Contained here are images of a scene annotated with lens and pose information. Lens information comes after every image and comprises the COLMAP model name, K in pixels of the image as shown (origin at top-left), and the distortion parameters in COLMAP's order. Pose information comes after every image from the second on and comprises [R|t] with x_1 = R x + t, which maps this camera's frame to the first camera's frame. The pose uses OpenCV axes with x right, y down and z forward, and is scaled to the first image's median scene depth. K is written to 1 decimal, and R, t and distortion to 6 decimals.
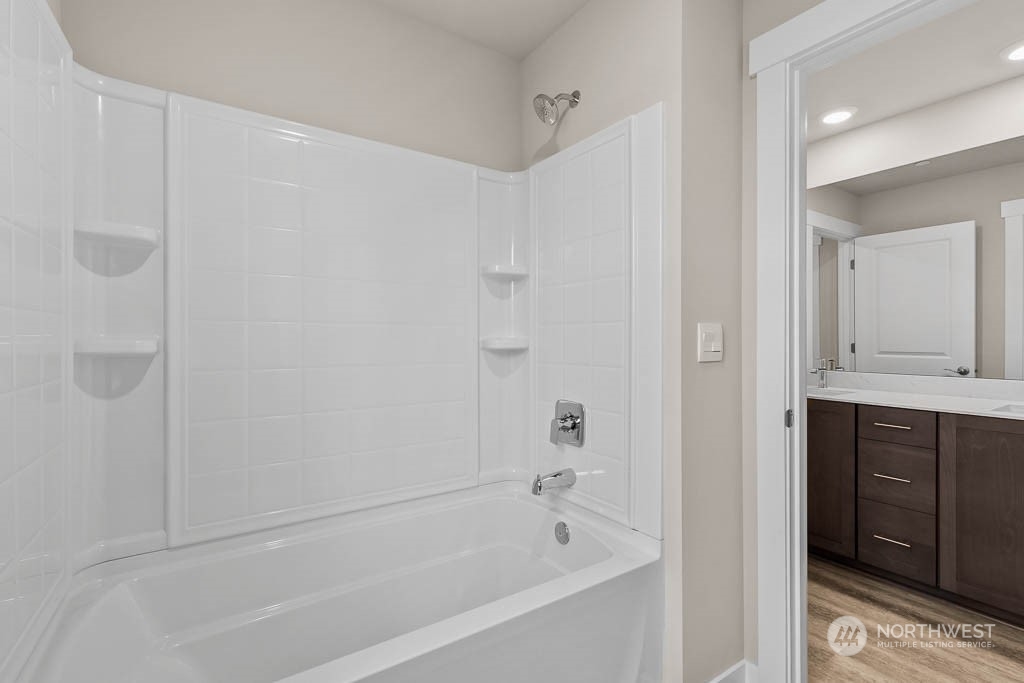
lens RADIAL K [[464.8, 0, 514.0], [0, 464.8, 337.9], [0, 0, 1]] dist [0.009499, -0.002274]
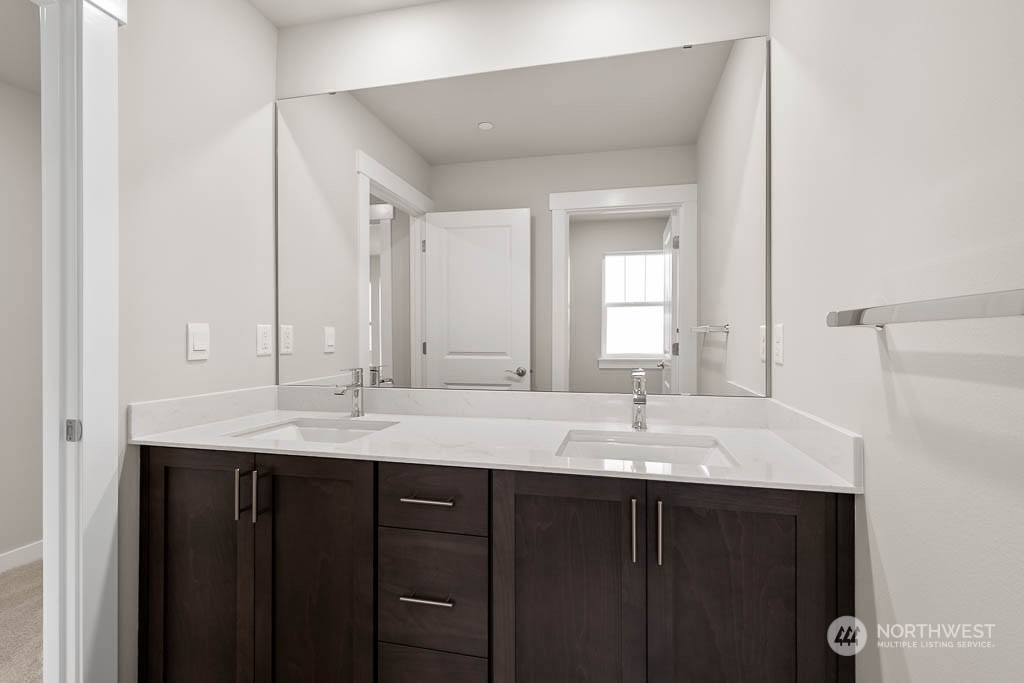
lens RADIAL K [[464.8, 0, 509.1], [0, 464.8, 334.7], [0, 0, 1]] dist [0.009499, -0.002274]
pose [[0.737004, 0.001552, 0.675887, 0.493265], [0.001575, 0.999991, -0.004014, 0.003170], [-0.675886, 0.004023, 0.736995, 0.519426]]
